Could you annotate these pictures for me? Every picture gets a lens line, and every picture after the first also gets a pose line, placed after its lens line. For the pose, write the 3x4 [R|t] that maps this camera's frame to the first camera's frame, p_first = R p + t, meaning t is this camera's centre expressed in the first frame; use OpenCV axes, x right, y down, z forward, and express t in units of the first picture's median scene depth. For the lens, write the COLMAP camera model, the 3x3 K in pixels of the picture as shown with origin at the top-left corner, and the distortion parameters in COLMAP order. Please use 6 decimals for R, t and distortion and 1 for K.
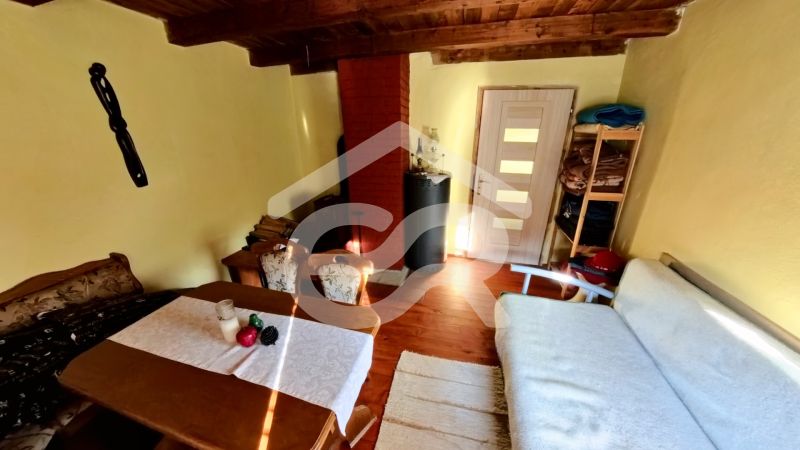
lens RADIAL K [[257.1, 0, 404.6], [0, 257.1, 223.7], [0, 0, 1]] dist [-0.019791, -0.000064]
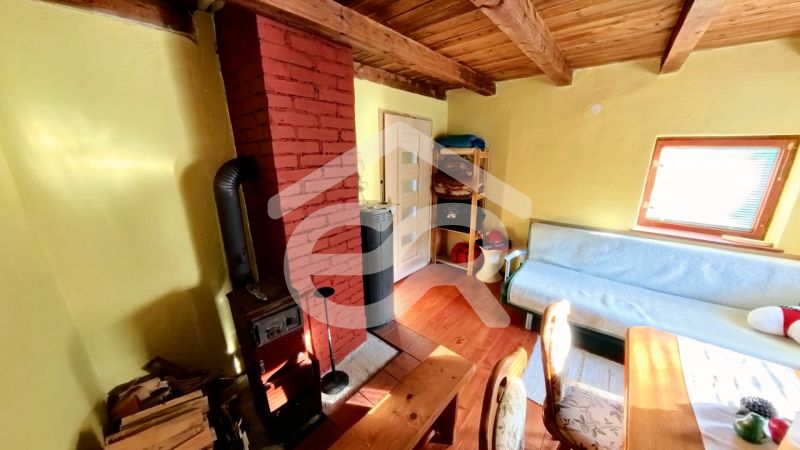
lens RADIAL K [[257.1, 0, 401.3], [0, 257.1, 225.8], [0, 0, 1]] dist [-0.019791, -0.000064]
pose [[0.432696, -0.249161, 0.866425, -0.645878], [0.319663, 0.941011, 0.110969, -0.223433], [-0.842965, 0.228948, 0.486819, 0.608777]]
